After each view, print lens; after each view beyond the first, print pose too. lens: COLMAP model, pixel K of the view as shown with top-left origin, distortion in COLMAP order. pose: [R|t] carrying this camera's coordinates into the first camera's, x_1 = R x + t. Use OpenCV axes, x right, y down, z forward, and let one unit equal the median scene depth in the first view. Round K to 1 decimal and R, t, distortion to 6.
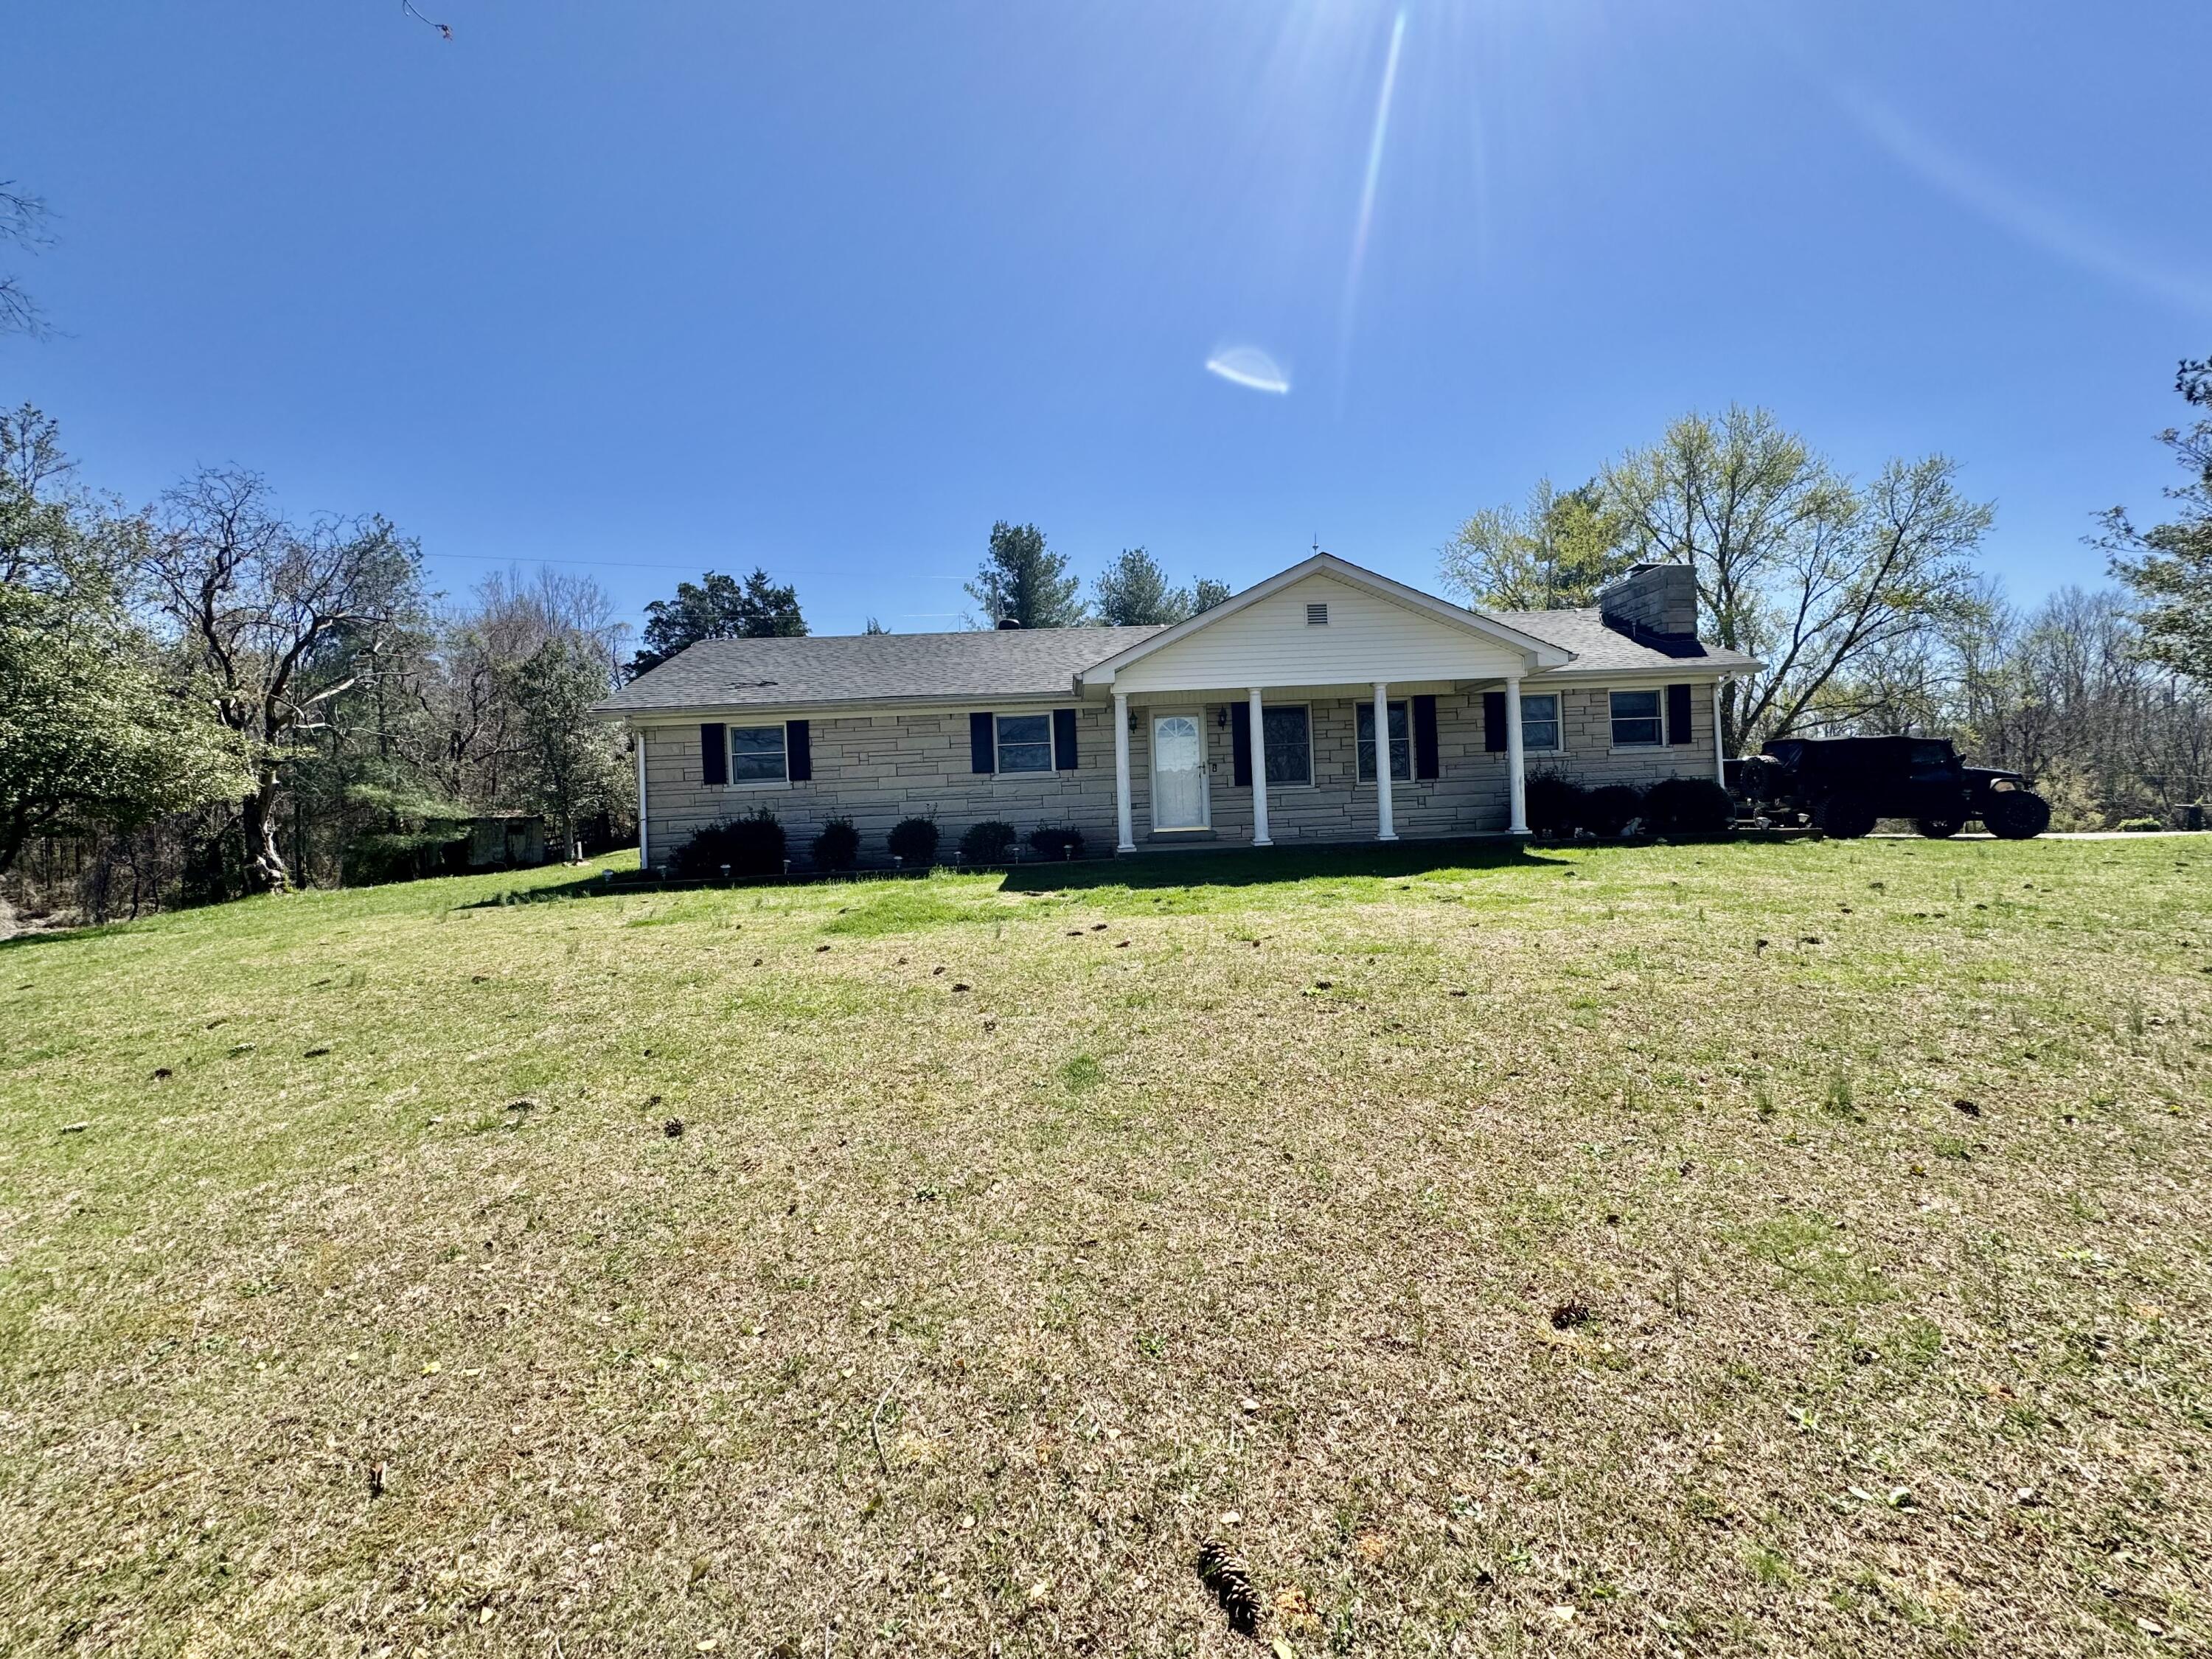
lens RADIAL K [[886.8, 0, 1106.4], [0, 886.8, 813.9], [0, 0, 1]] dist [-0.004366, 0.000781]
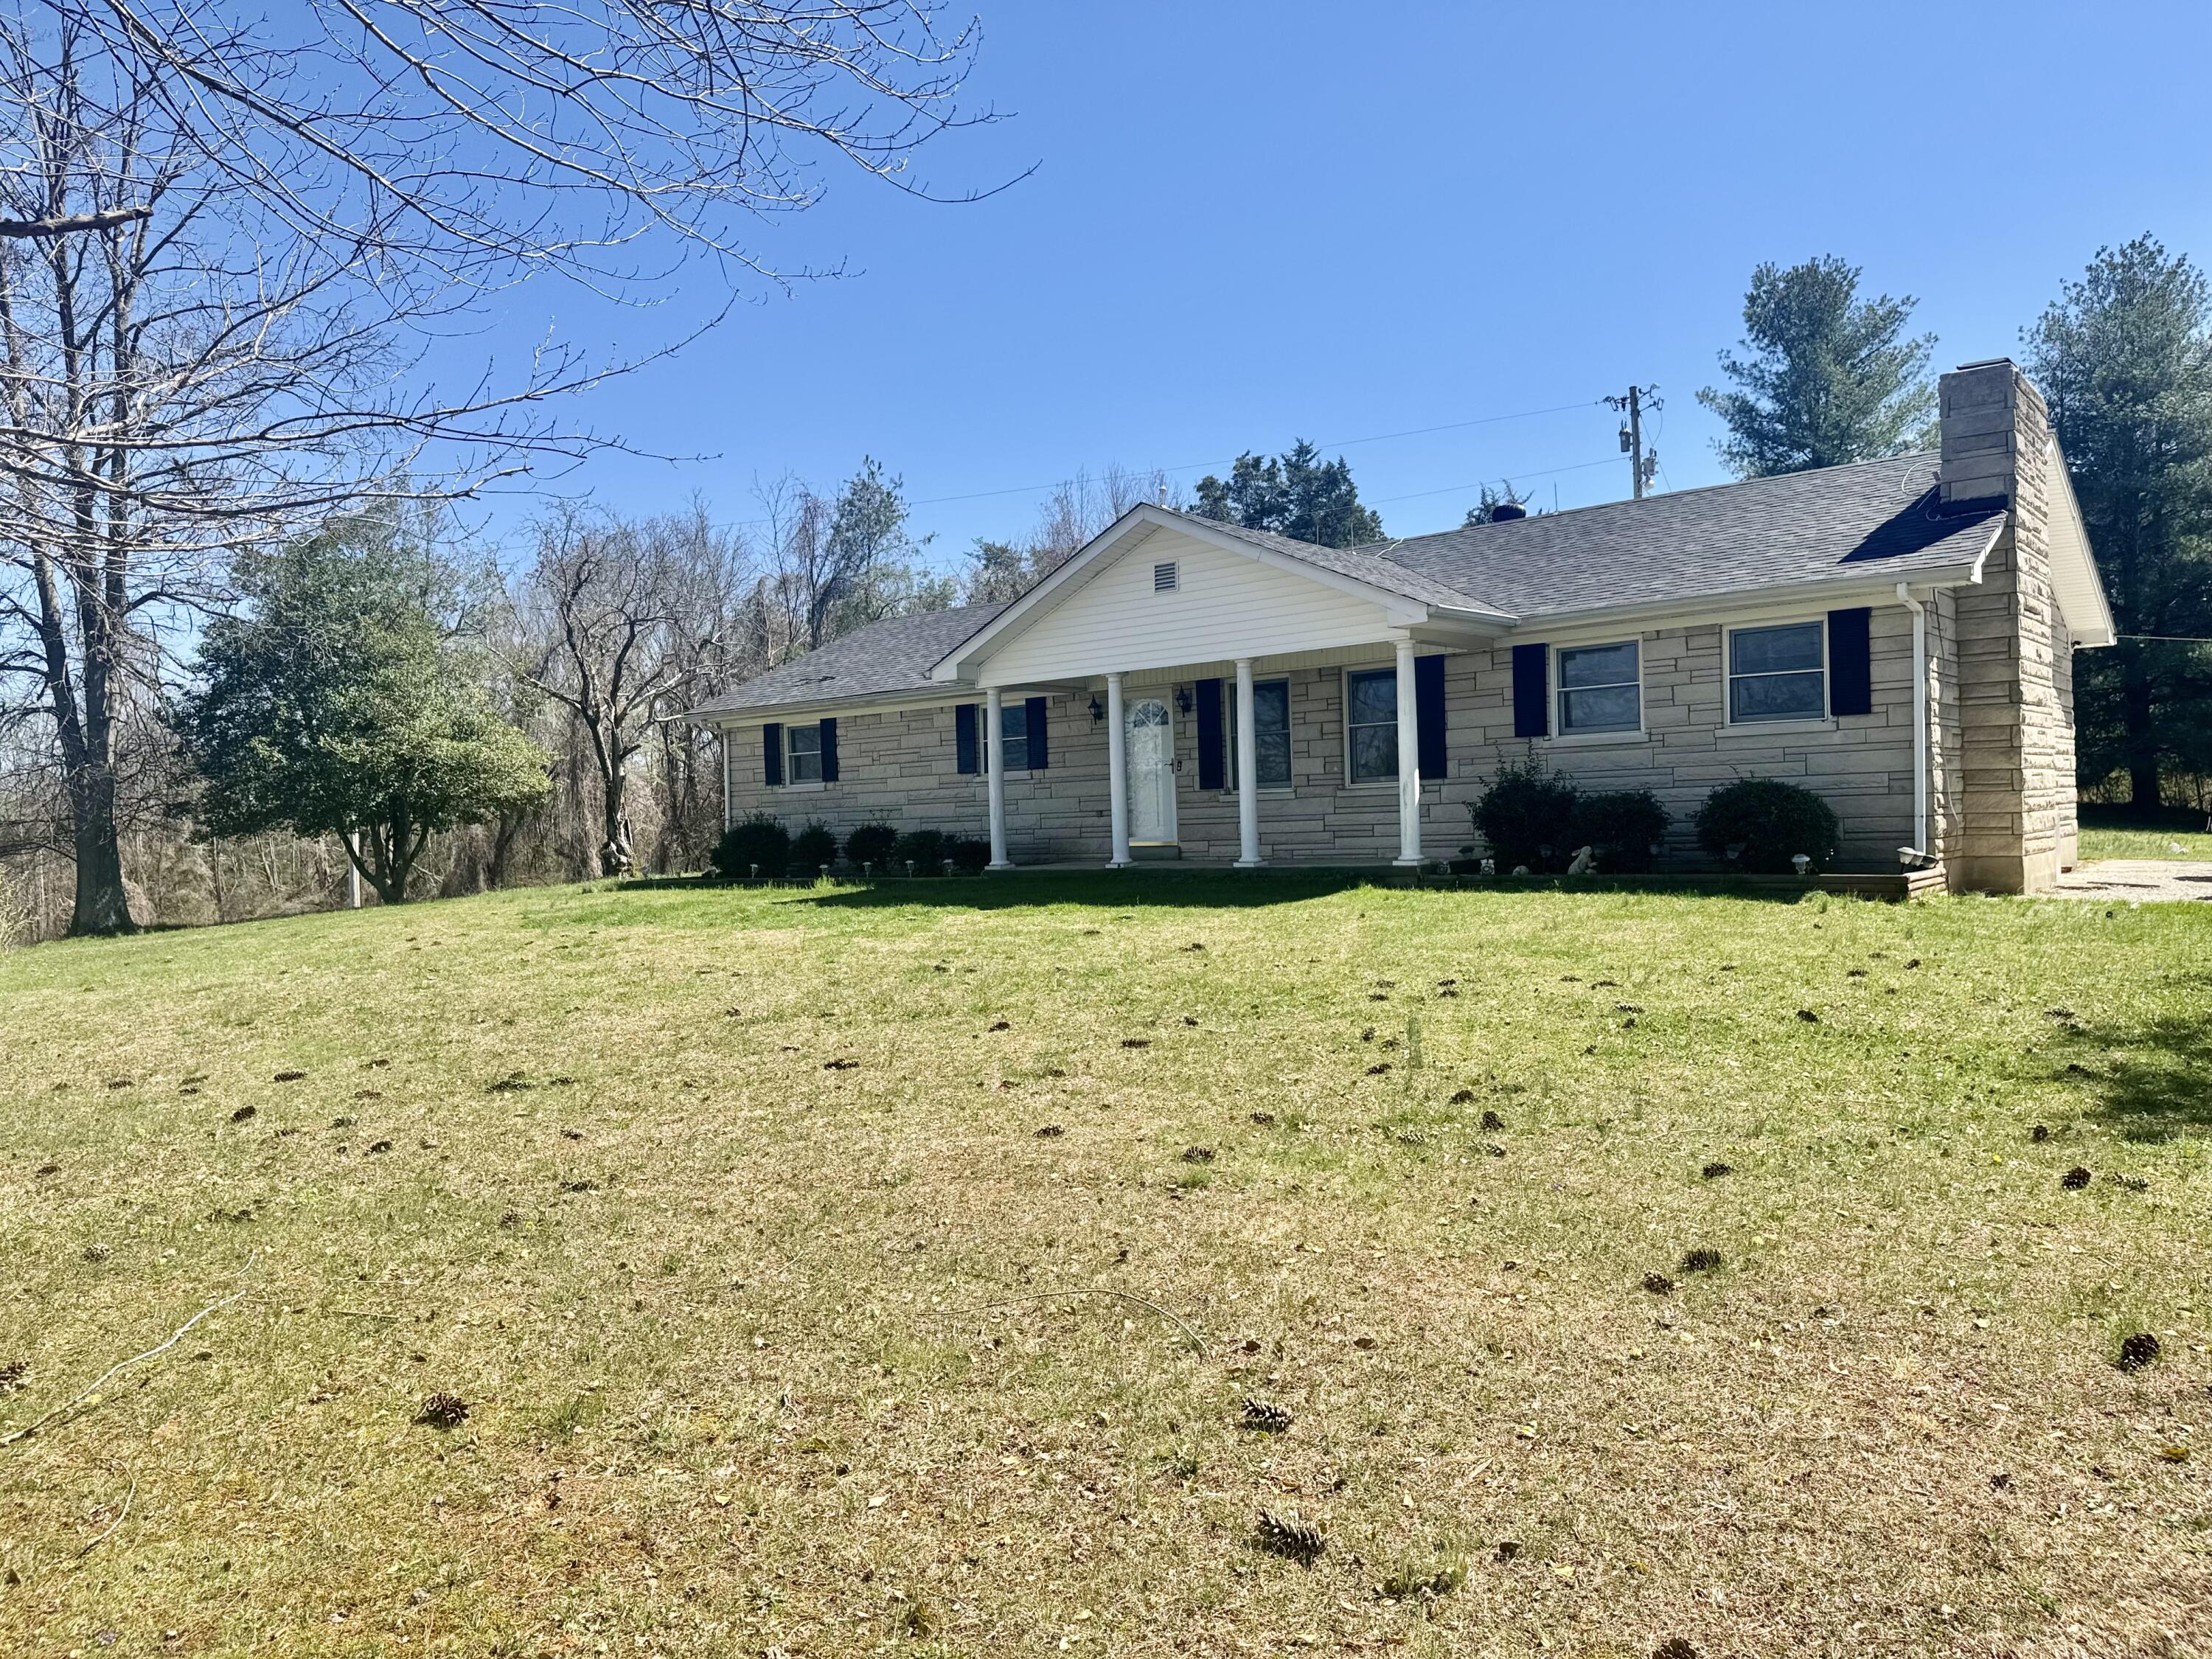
lens RADIAL K [[1549.8, 0, 1111.0], [0, 1549.8, 839.1], [0, 0, 1]] dist [0.065920, -0.080686]
pose [[0.752063, 0.025991, -0.658578, 0.961181], [-0.000560, 0.999247, 0.038797, -0.039620], [0.659091, -0.028809, 0.751511, -0.058305]]
